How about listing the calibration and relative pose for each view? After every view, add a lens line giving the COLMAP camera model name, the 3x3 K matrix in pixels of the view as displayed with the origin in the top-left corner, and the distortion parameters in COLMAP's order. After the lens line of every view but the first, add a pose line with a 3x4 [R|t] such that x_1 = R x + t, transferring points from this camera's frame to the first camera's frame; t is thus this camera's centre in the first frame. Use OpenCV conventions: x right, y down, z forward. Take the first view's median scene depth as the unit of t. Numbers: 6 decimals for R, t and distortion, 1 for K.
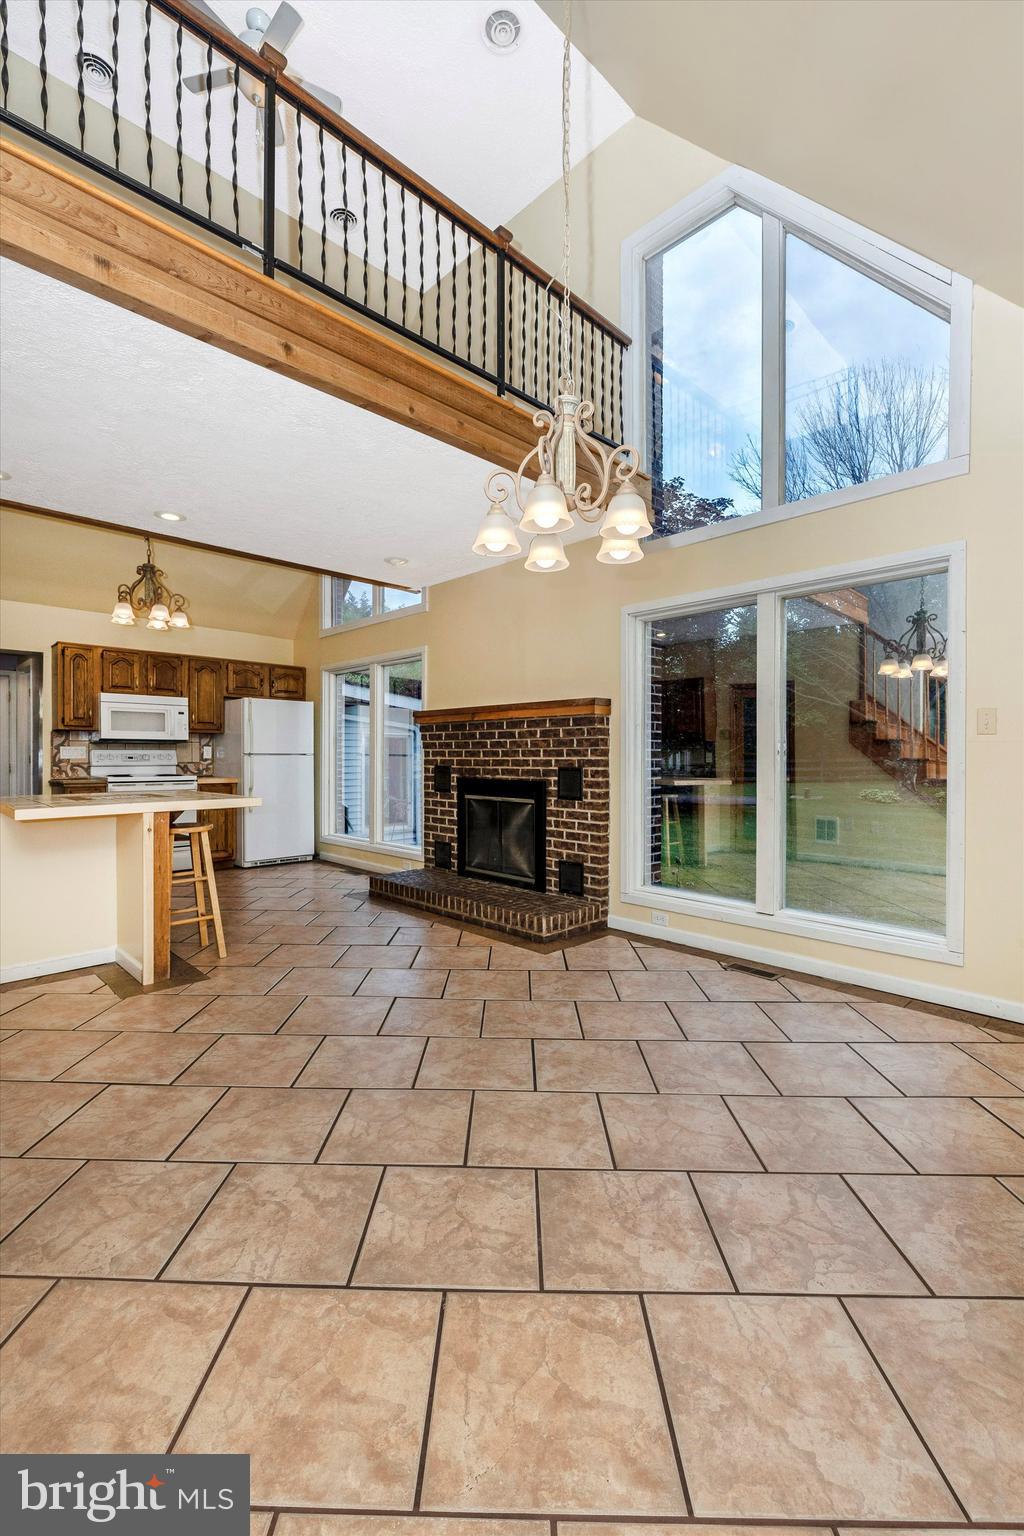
lens RADIAL K [[659.8, 0, 507.7], [0, 659.8, 760.4], [0, 0, 1]] dist [-0.001452, 0.000042]
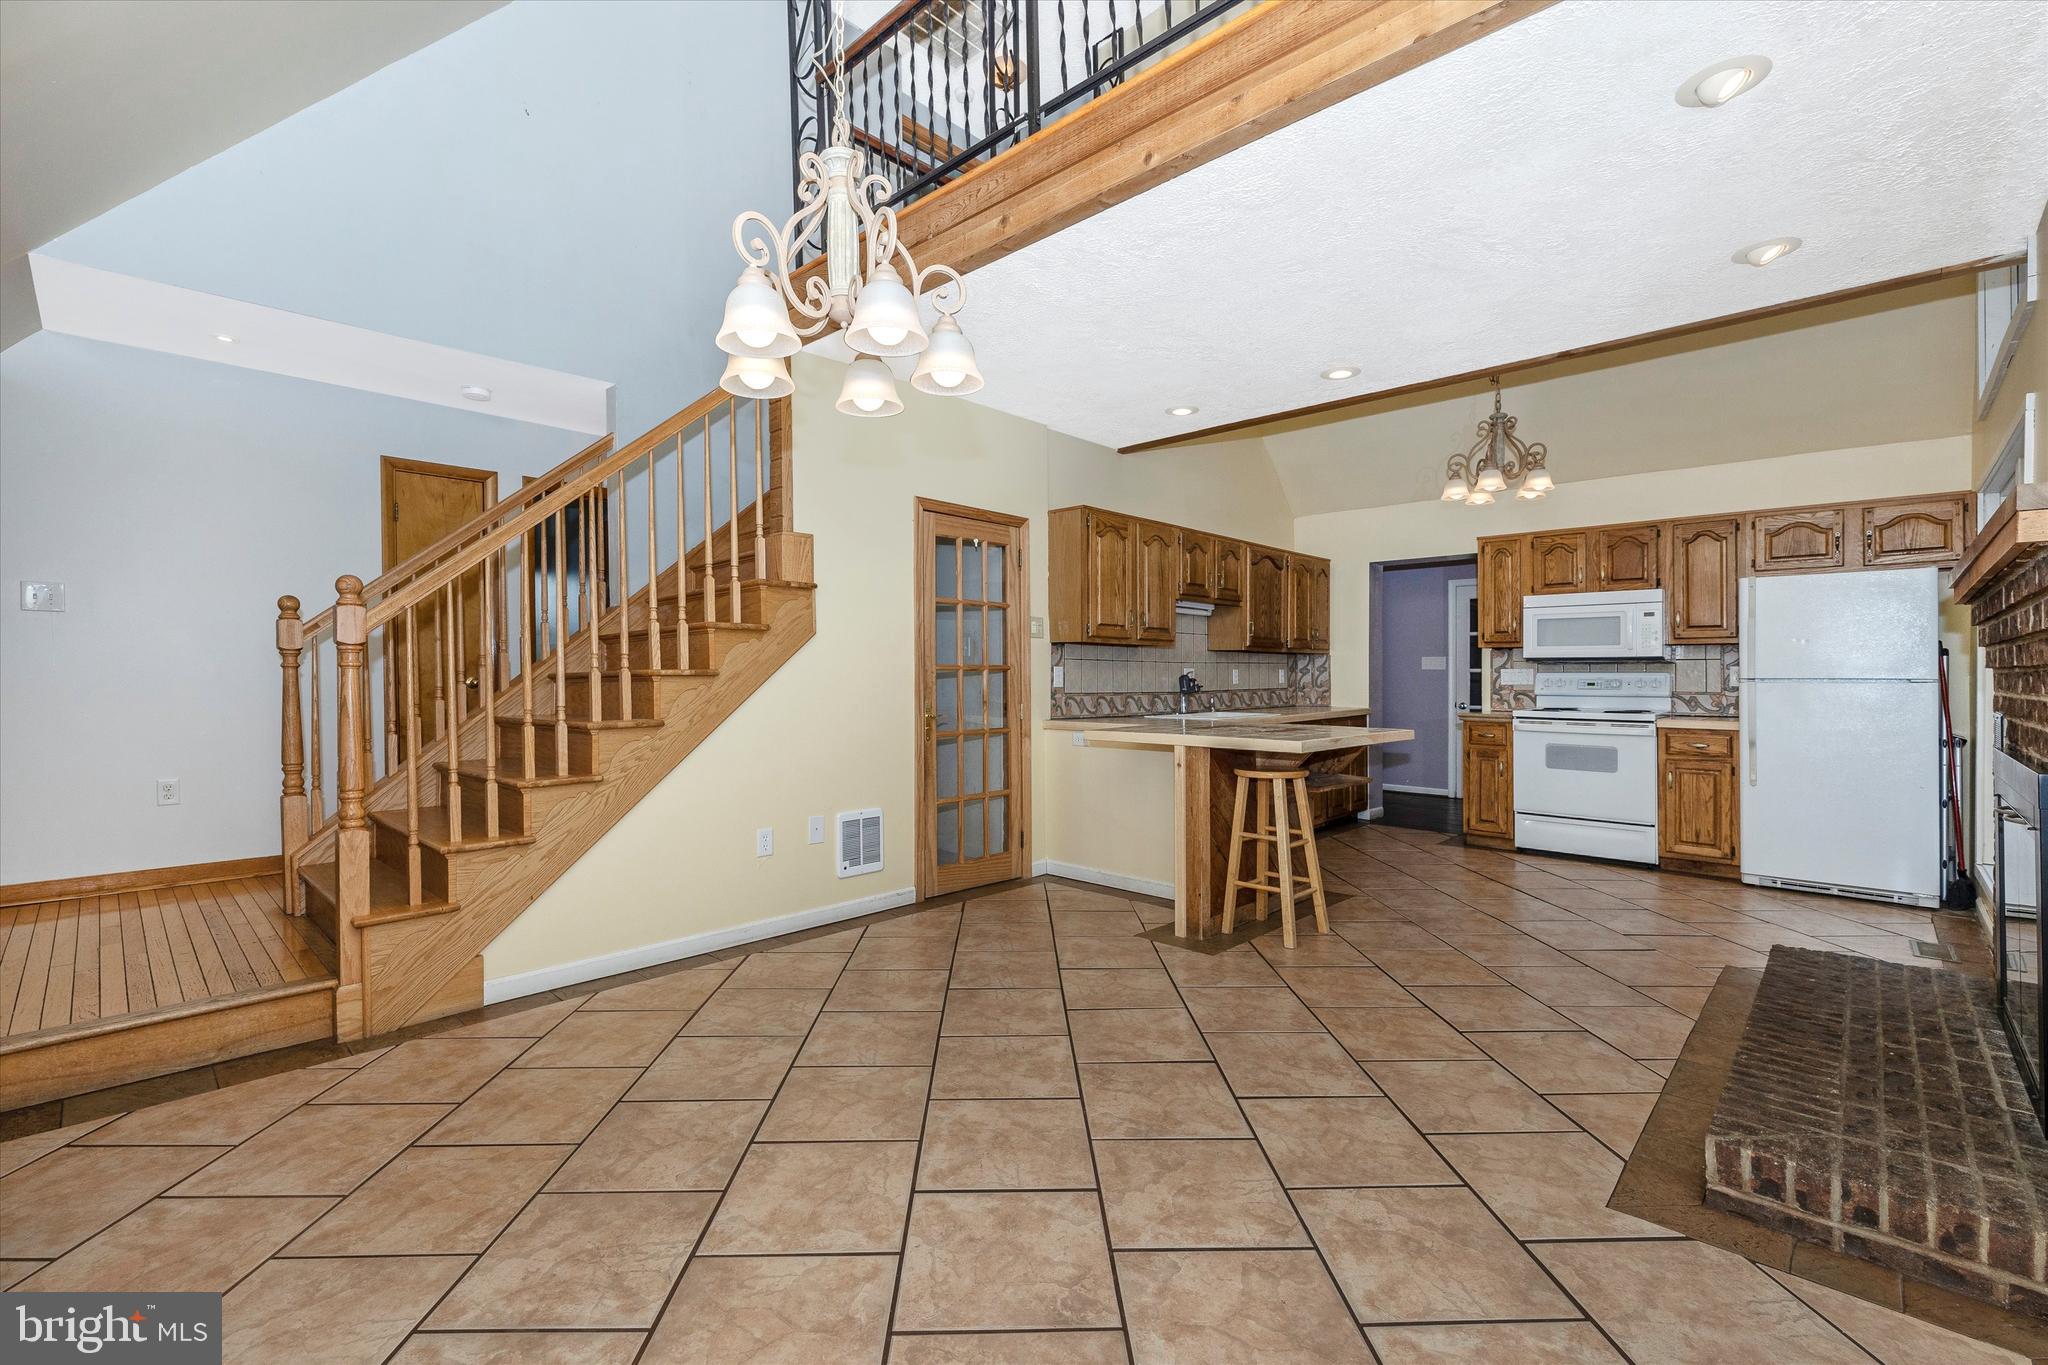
lens RADIAL K [[879.7, 0, 1024.0], [0, 879.7, 682.5], [0, 0, 1]] dist [-0.001452, 0.000042]
pose [[0.039332, 0.006716, -0.999204, 0.340310], [-0.009956, 0.999930, 0.006329, -0.006228], [0.999177, 0.009699, 0.039397, 0.392907]]
